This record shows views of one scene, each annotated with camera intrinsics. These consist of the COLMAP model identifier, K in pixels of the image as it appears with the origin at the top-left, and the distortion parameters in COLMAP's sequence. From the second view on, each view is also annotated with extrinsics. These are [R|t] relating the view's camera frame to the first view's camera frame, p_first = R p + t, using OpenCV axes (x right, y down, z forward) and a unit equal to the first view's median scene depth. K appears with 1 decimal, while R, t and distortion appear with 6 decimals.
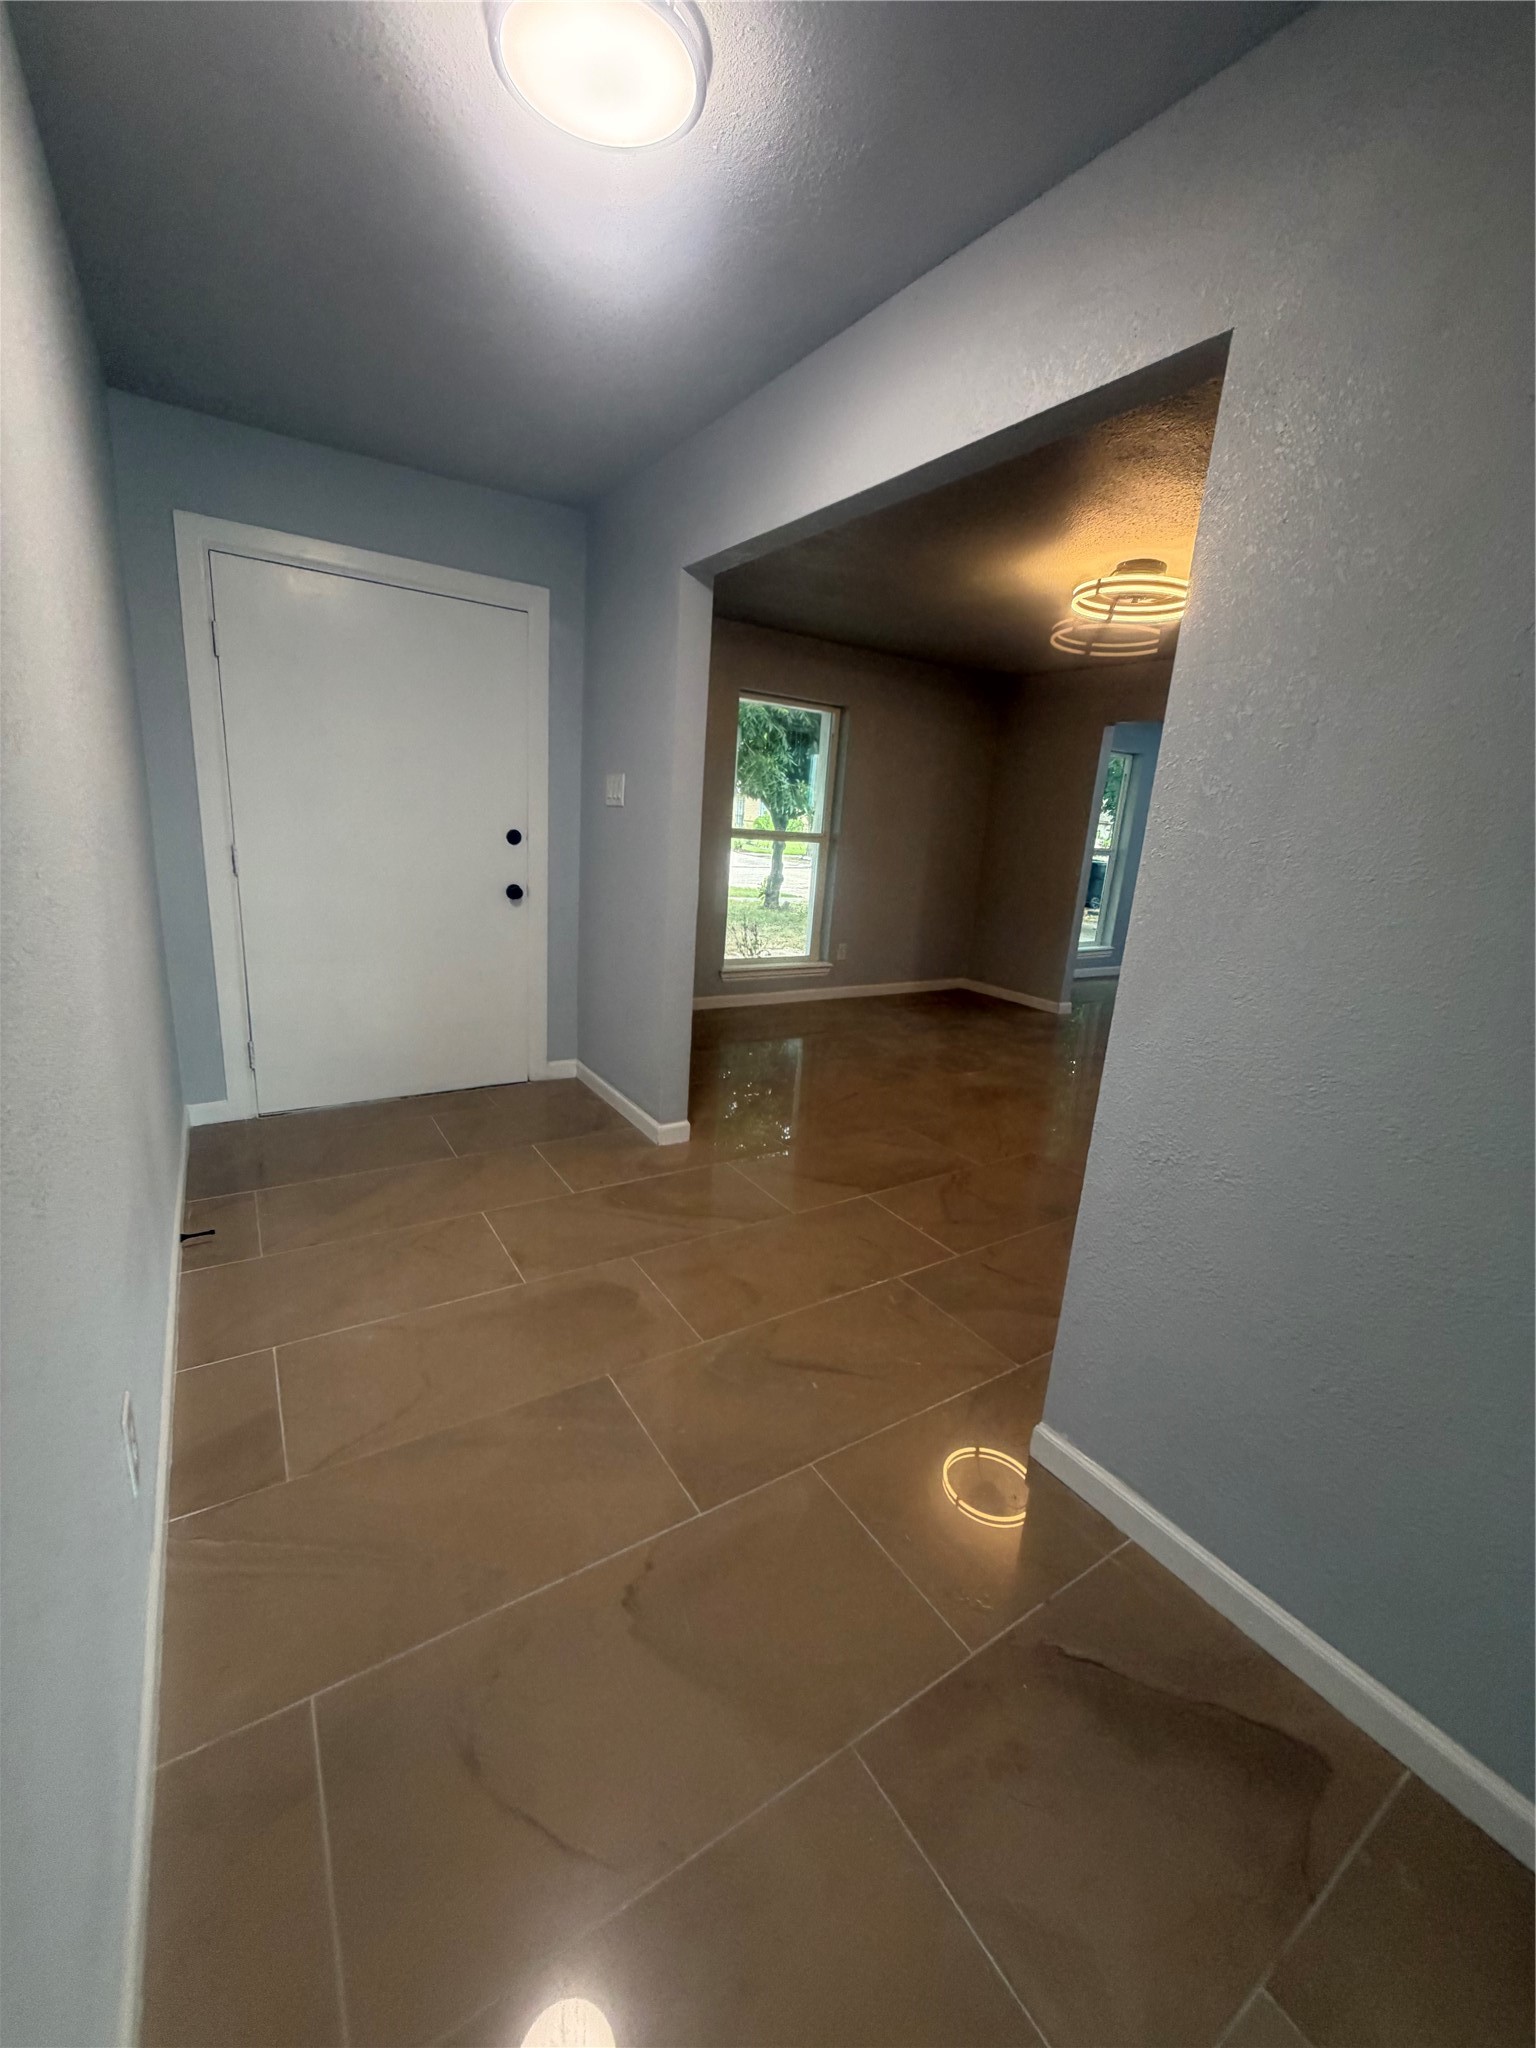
lens RADIAL K [[813.6, 0, 761.9], [0, 813.6, 1024.0], [0, 0, 1]] dist [-0.000961, 0.000129]
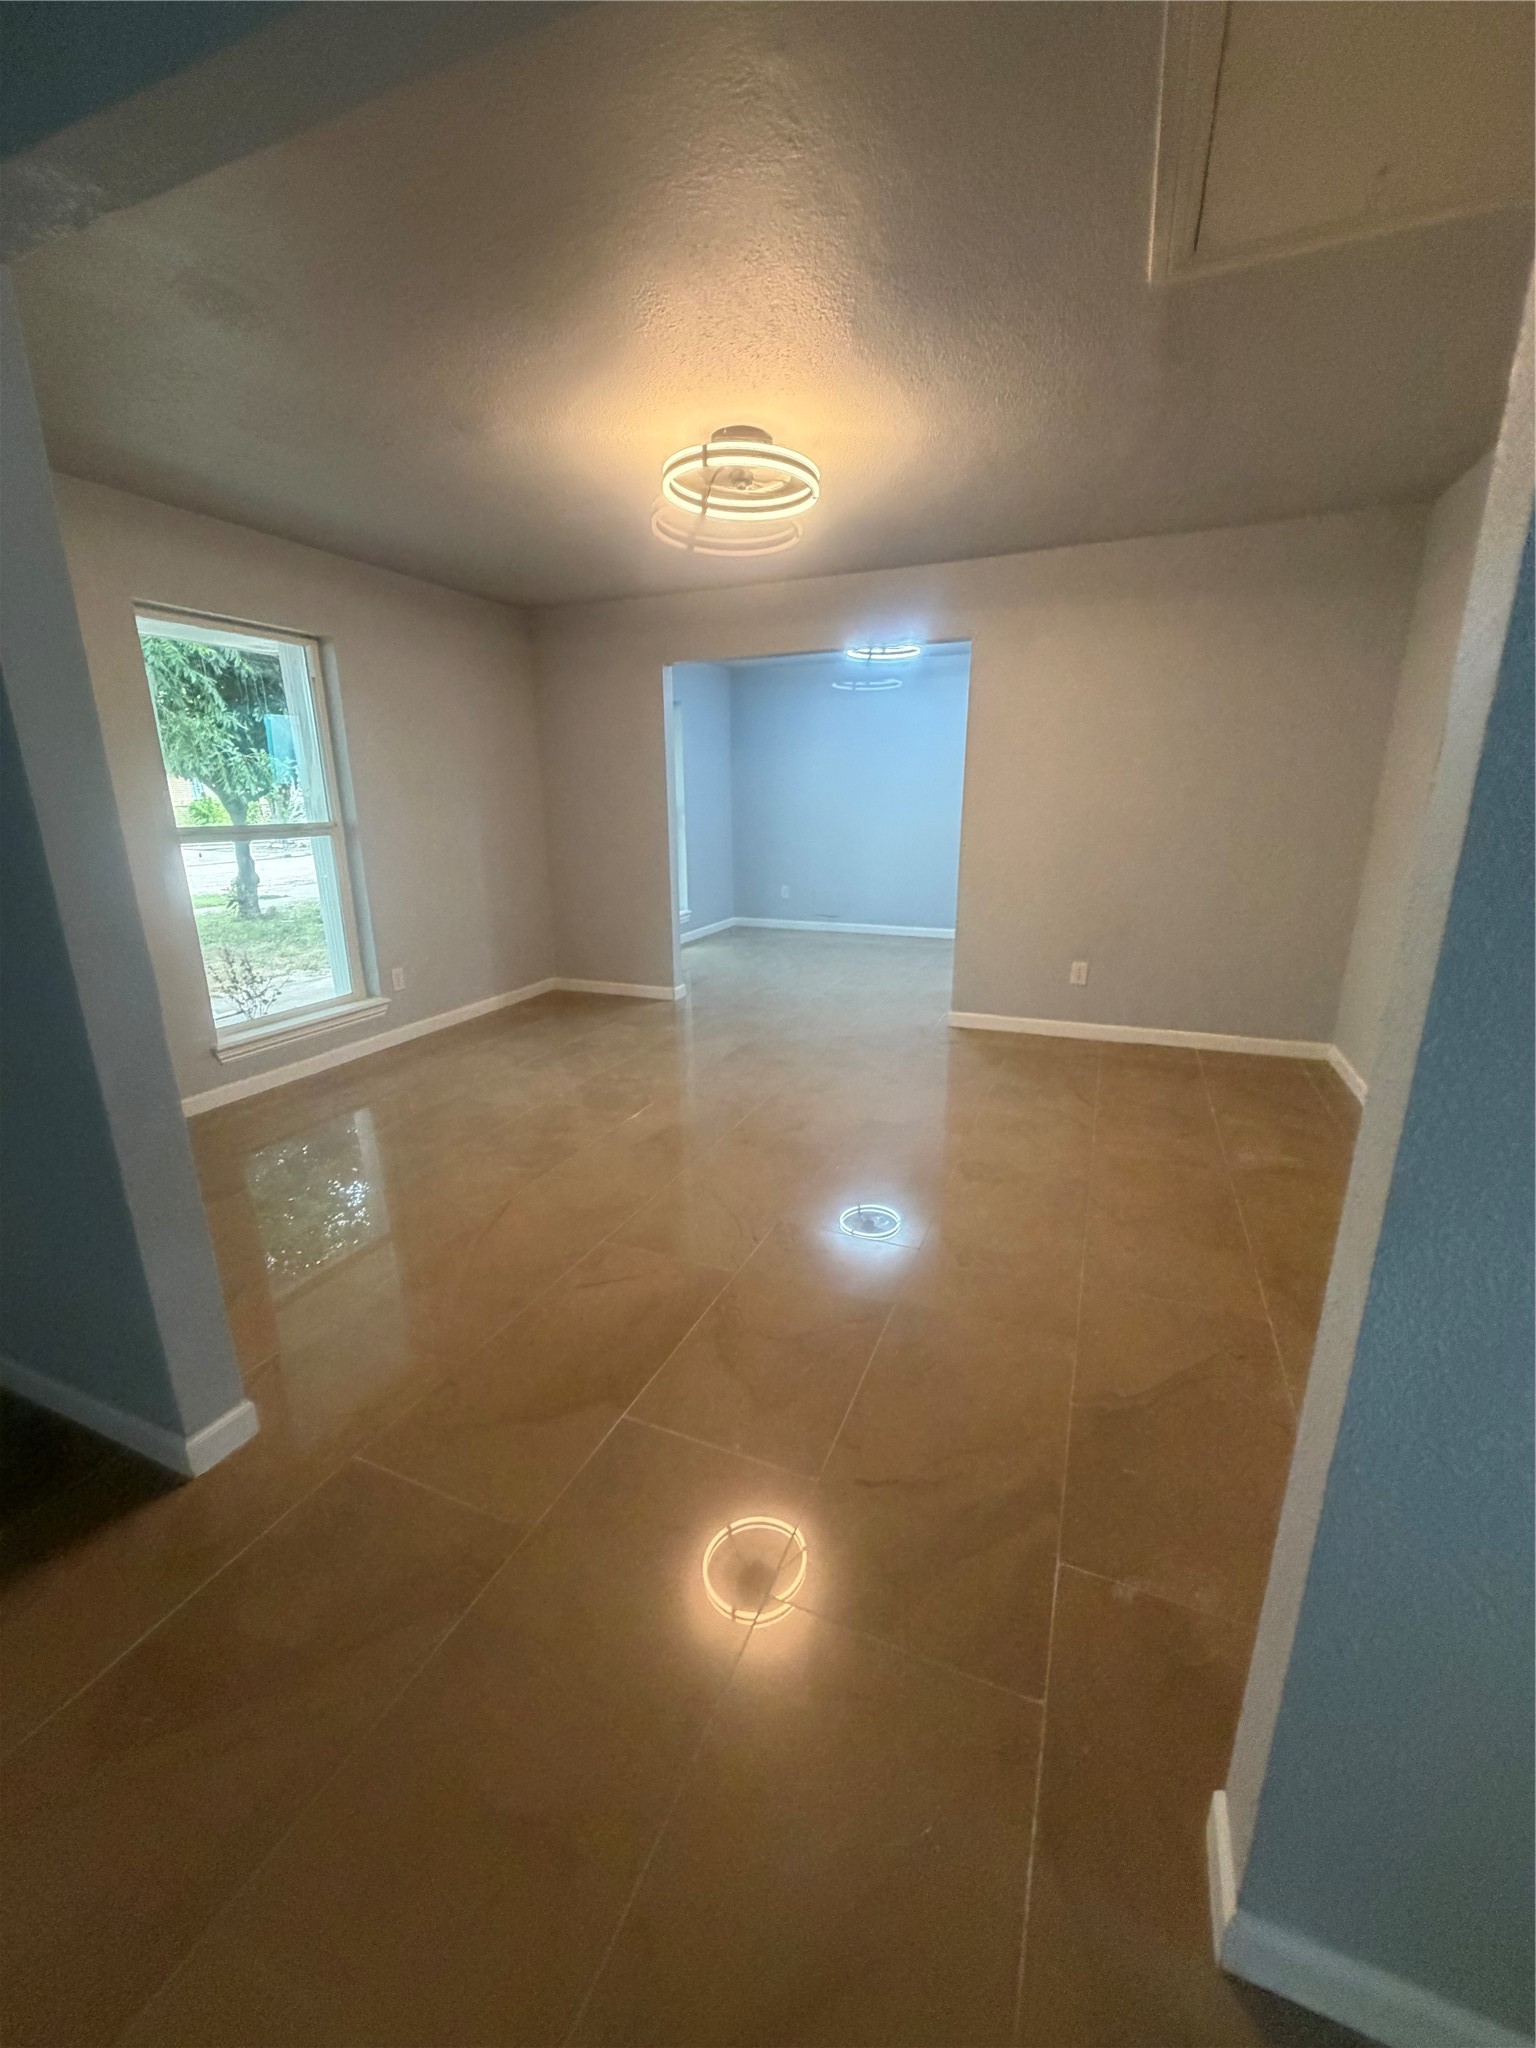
lens RADIAL K [[813.6, 0, 776.7], [0, 813.6, 1026.3], [0, 0, 1]] dist [-0.000961, 0.000129]
pose [[0.821119, -0.227255, 0.523563, -0.014751], [0.201899, 0.973656, 0.105975, -0.050978], [-0.533854, 0.018688, 0.845370, 0.174309]]
